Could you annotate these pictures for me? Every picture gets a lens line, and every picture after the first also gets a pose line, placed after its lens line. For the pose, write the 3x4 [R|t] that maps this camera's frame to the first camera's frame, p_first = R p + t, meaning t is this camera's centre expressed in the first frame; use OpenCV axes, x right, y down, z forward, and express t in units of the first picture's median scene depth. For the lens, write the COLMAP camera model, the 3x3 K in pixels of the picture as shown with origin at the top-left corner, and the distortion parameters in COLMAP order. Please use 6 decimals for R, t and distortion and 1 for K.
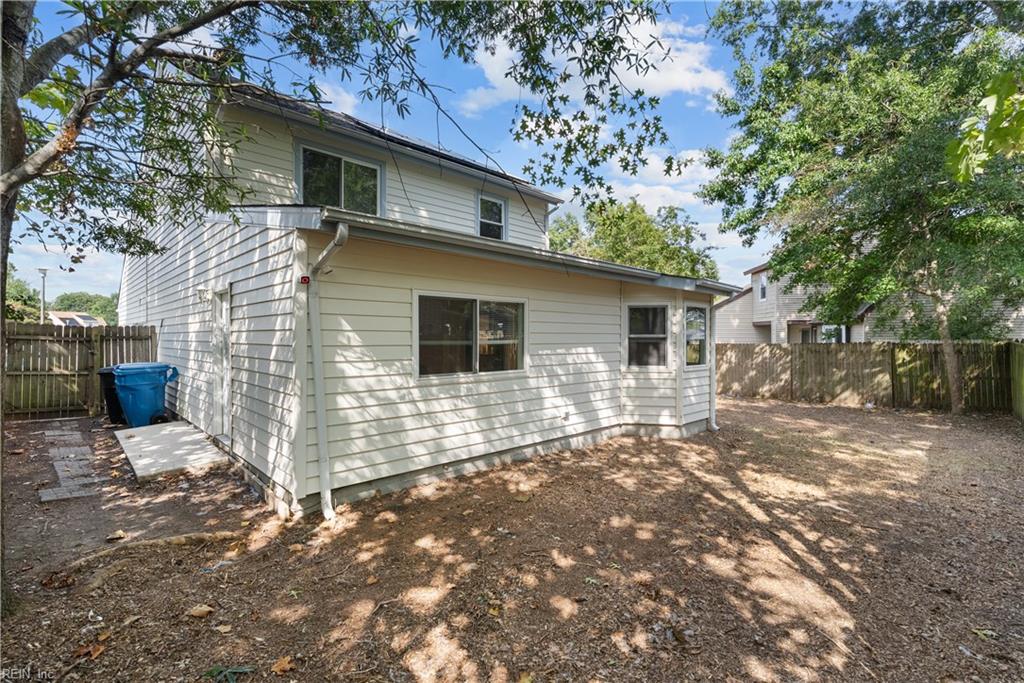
lens RADIAL K [[466.2, 0, 510.4], [0, 466.2, 341.1], [0, 0, 1]] dist [-0.009383, 0.003125]
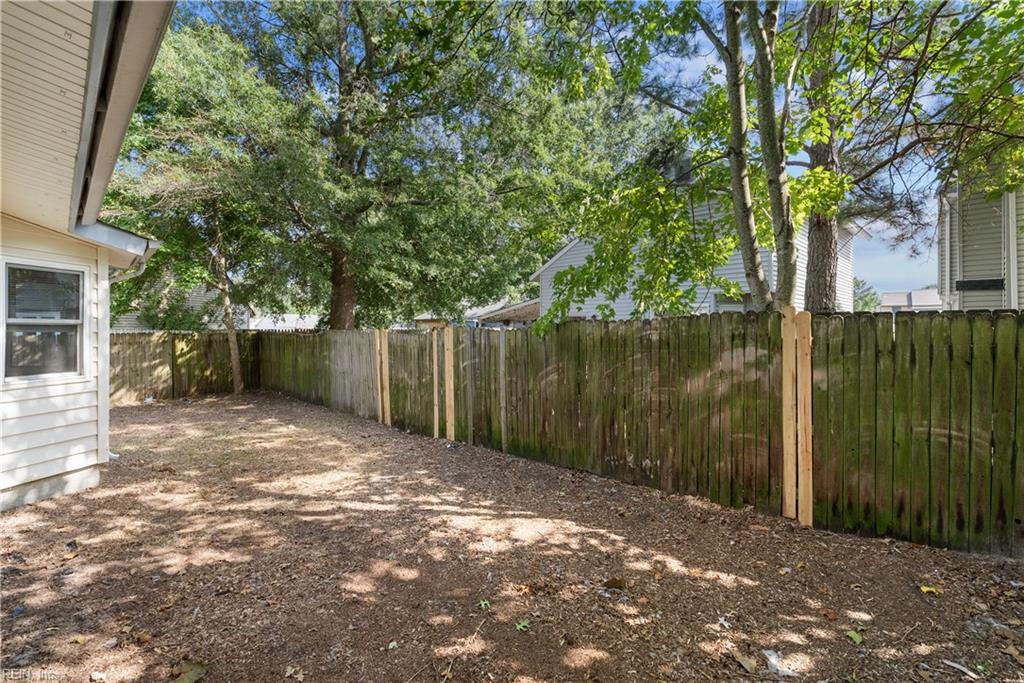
lens RADIAL K [[466.2, 0, 510.5], [0, 466.2, 333.7], [0, 0, 1]] dist [-0.009383, 0.003125]
pose [[-0.001675, -0.006118, 0.999980, -0.280228], [0.007619, 0.999952, 0.006130, 0.004841], [-0.999970, 0.007629, -0.001628, 0.465141]]
